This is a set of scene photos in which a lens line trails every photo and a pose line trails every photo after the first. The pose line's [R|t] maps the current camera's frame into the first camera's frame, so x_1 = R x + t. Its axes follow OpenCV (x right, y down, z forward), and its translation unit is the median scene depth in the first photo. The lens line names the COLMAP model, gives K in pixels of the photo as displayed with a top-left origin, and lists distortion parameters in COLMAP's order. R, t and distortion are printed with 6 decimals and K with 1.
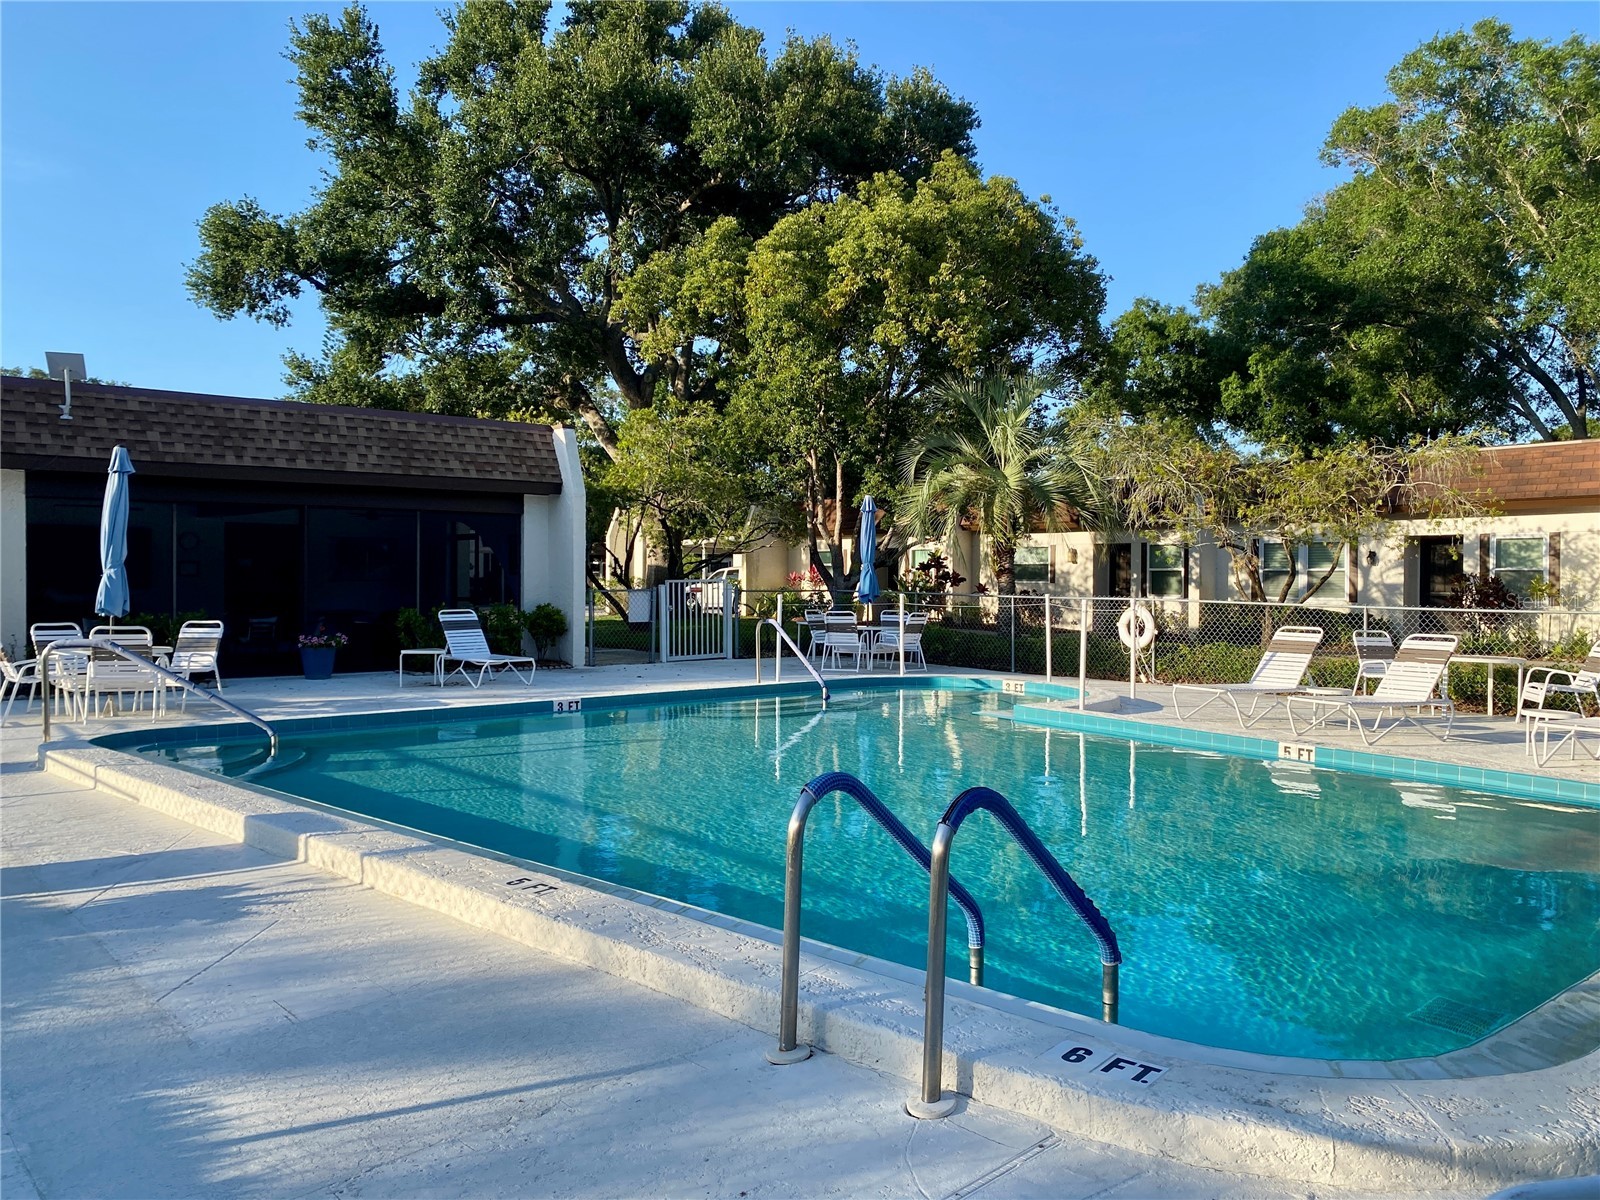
lens RADIAL K [[1232.3, 0, 801.3], [0, 1232.3, 587.7], [0, 0, 1]] dist [0.024230, 0.001192]
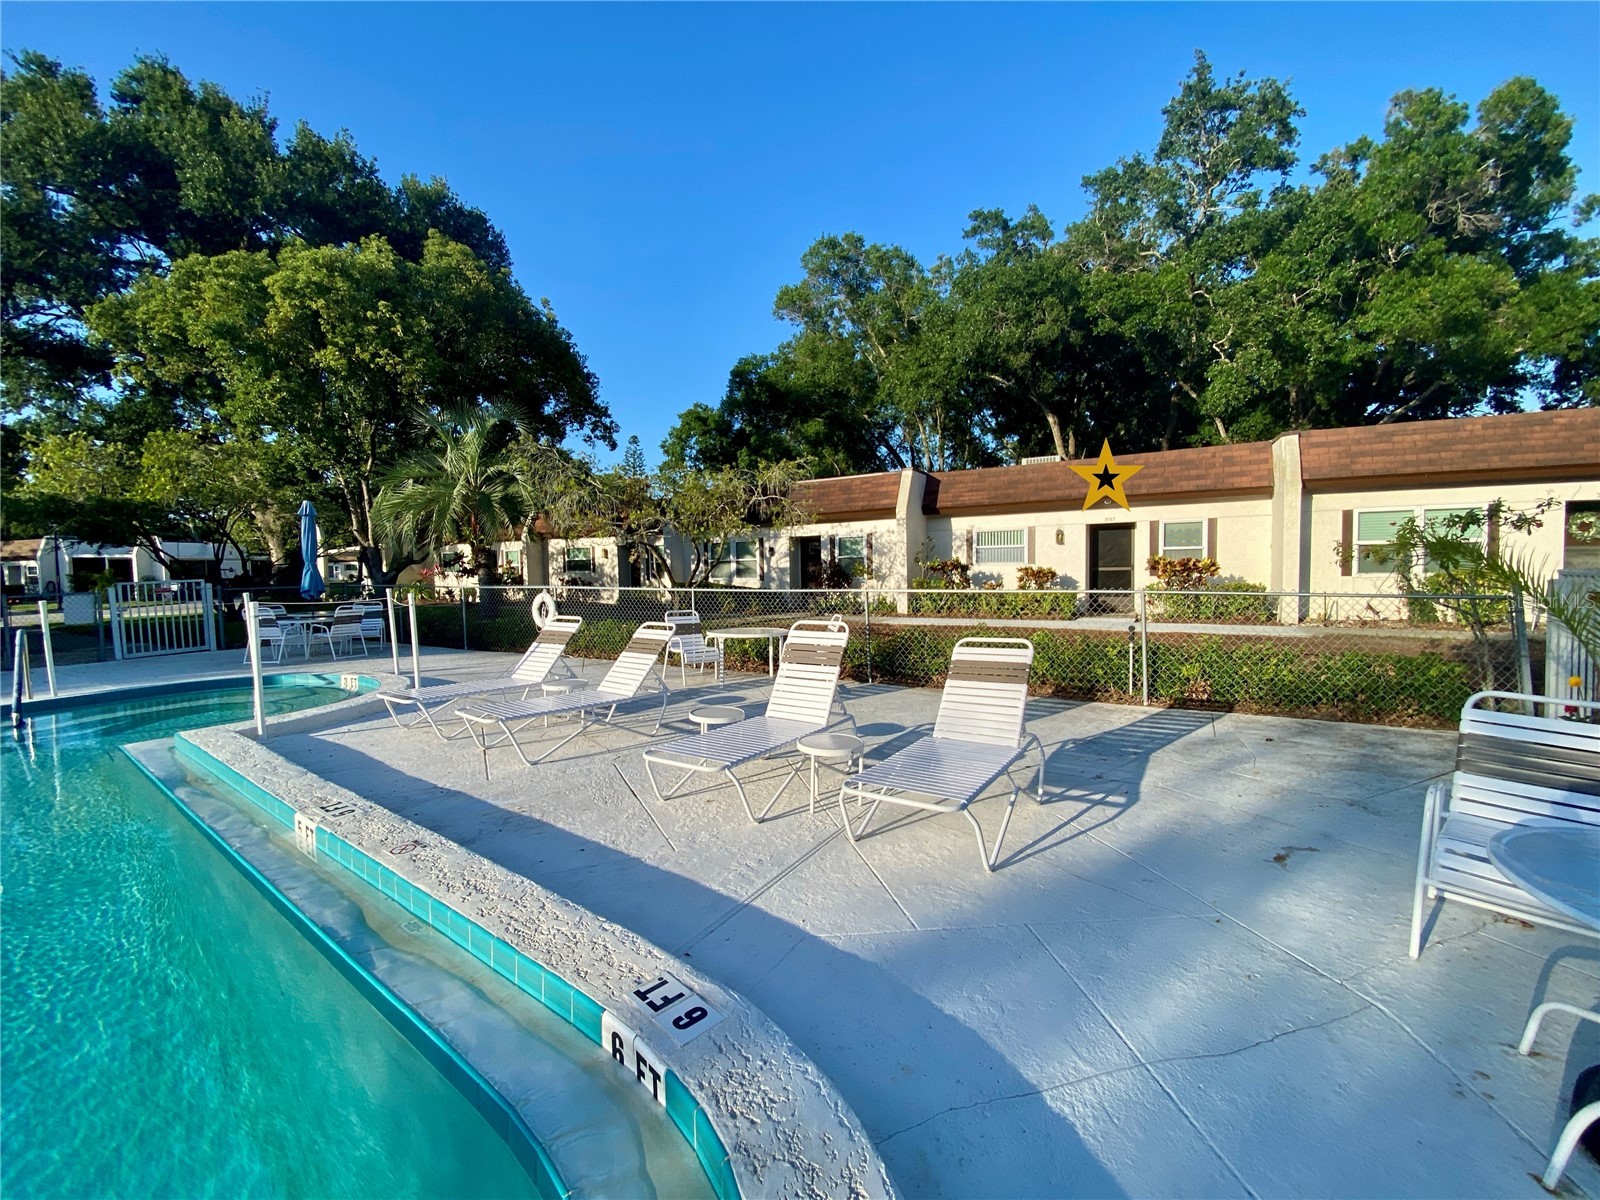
lens RADIAL K [[656.4, 0, 788.3], [0, 656.4, 598.3], [0, 0, 1]] dist [0.038977, -0.028578]
pose [[0.944584, -0.040292, 0.325788, 0.216208], [0.027150, 0.998628, 0.044787, -0.001625], [-0.327146, -0.033460, 0.944381, 0.228449]]
